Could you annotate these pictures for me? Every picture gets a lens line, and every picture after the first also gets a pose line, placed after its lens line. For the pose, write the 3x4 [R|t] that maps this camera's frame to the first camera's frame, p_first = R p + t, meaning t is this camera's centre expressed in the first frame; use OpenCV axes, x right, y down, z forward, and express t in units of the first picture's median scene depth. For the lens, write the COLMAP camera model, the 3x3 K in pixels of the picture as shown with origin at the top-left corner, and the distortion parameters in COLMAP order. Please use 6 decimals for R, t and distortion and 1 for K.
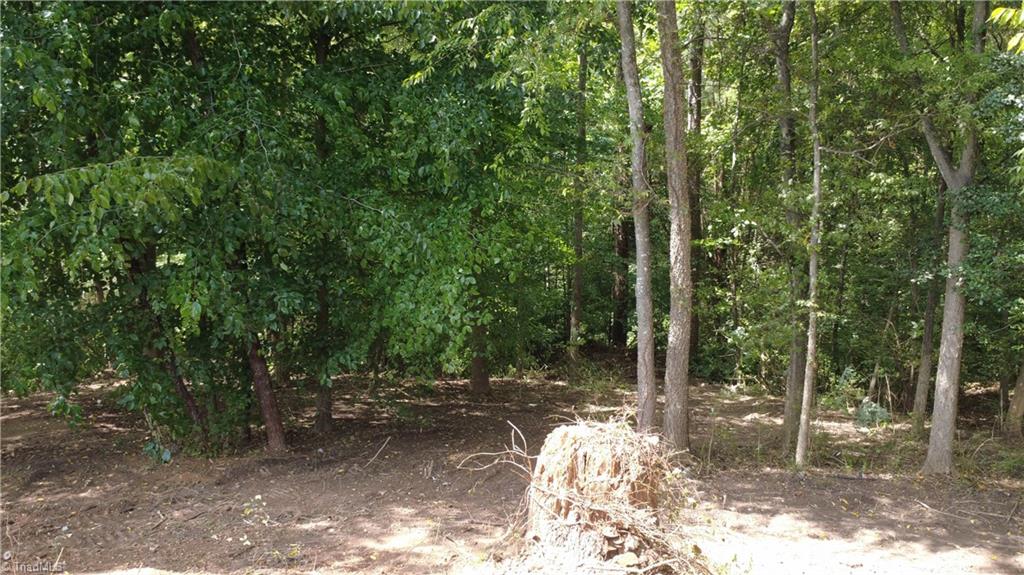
lens RADIAL K [[769.9, 0, 512.0], [0, 769.9, 287.5], [0, 0, 1]] dist [0.000112, -0.004402]
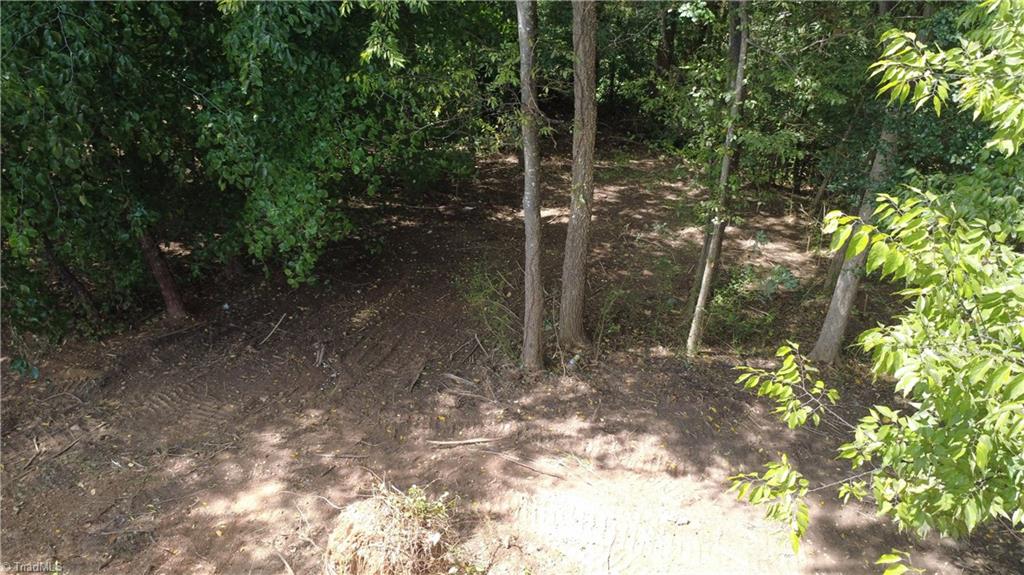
lens RADIAL K [[776.3, 0, 512.0], [0, 776.3, 287.5], [0, 0, 1]] dist [0.006320, 0.003521]
pose [[0.999699, 0.023105, -0.008285, 0.162226], [-0.017486, 0.907279, 0.420165, -0.299920], [0.017225, -0.419894, 0.907410, 0.125592]]
